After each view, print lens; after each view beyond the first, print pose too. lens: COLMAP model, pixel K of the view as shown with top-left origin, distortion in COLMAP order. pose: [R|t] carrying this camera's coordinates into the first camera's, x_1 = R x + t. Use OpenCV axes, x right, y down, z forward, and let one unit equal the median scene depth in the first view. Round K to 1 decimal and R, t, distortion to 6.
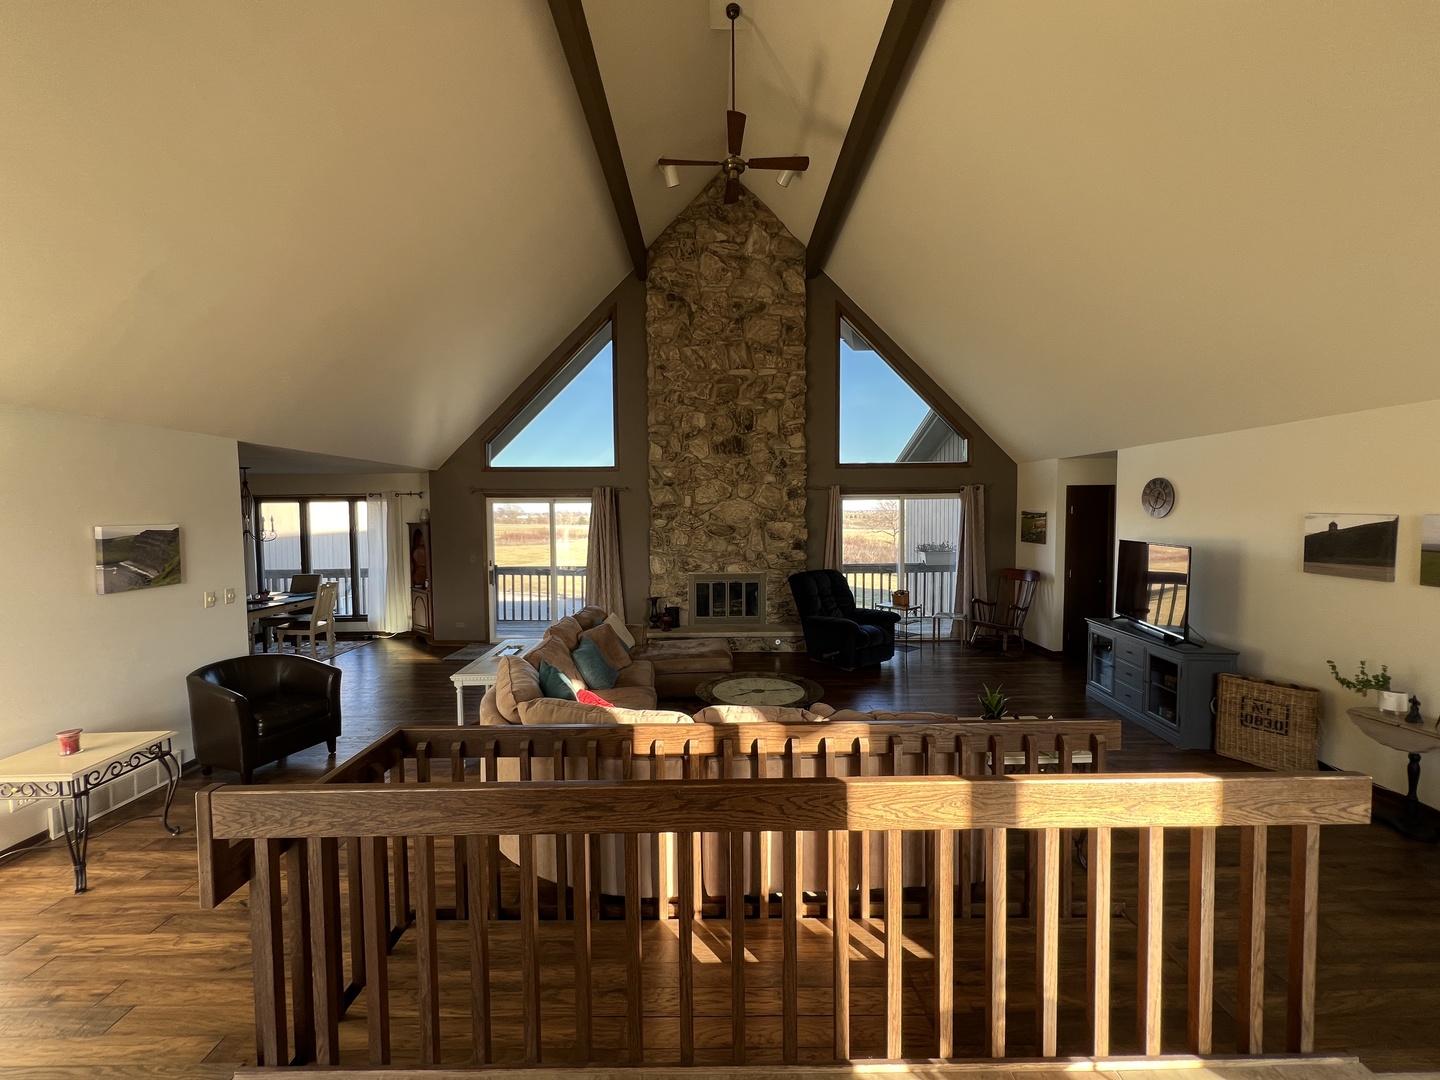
lens RADIAL K [[575.7, 0, 718.2], [0, 575.7, 539.6], [0, 0, 1]] dist [0.000364, 0.000111]
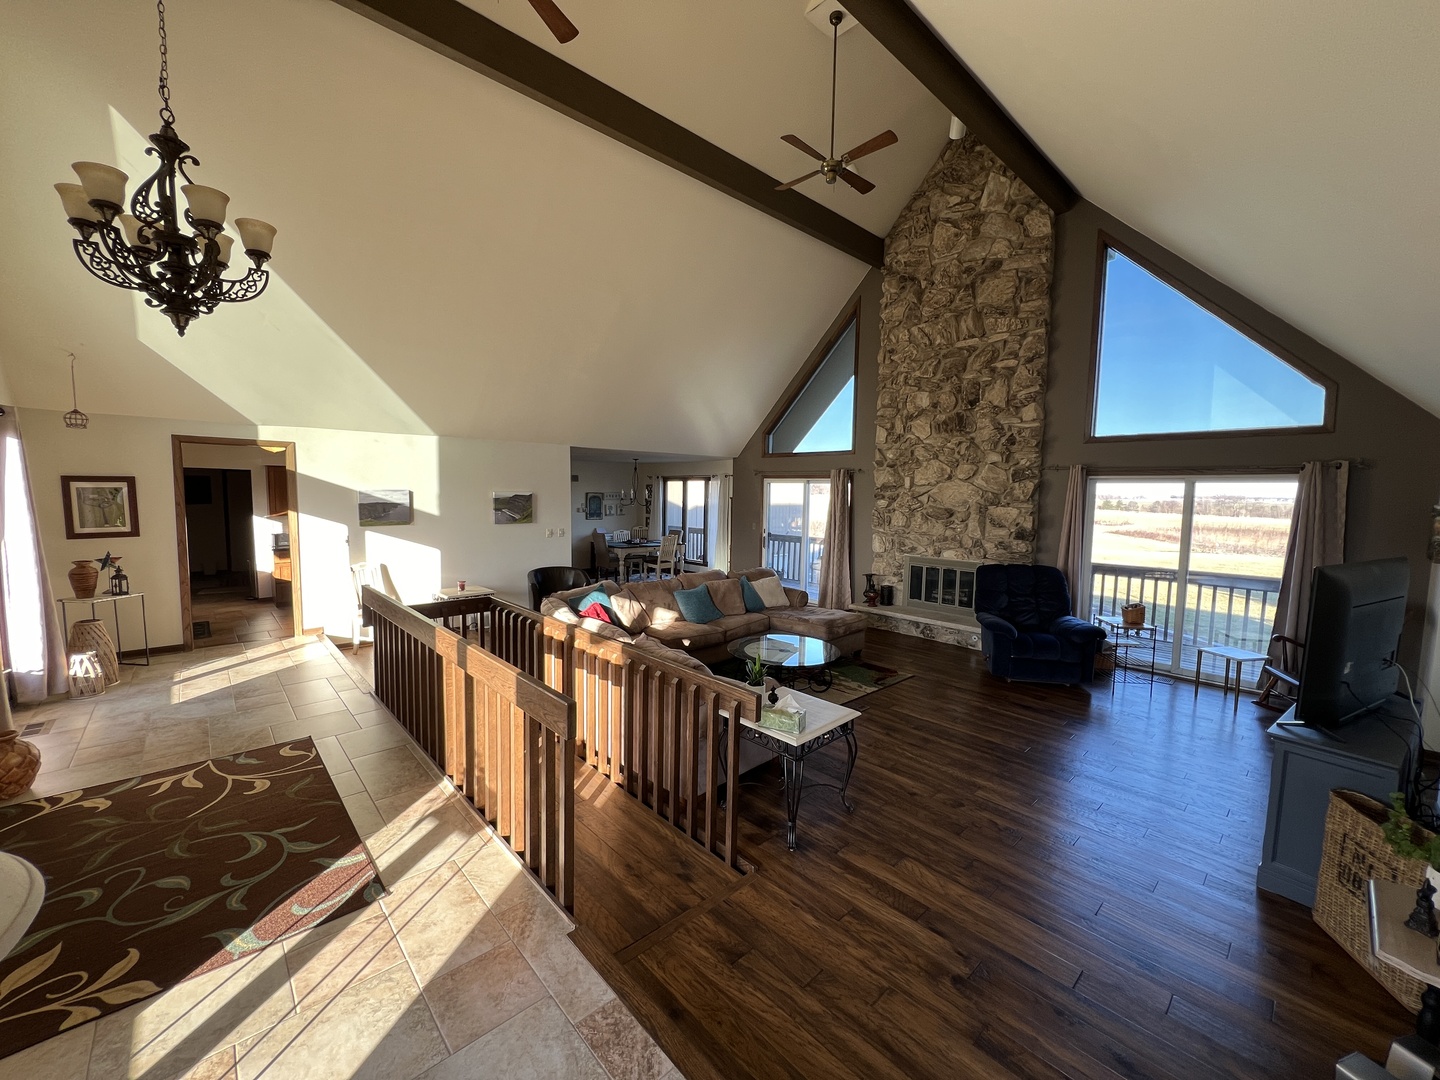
lens RADIAL K [[575.7, 0, 714.4], [0, 575.7, 538.0], [0, 0, 1]] dist [0.000364, 0.000111]
pose [[0.670945, 0.080247, -0.737152, 0.468581], [-0.056304, 0.996770, 0.057262, -0.009247], [0.739366, 0.003085, 0.673296, 0.079789]]
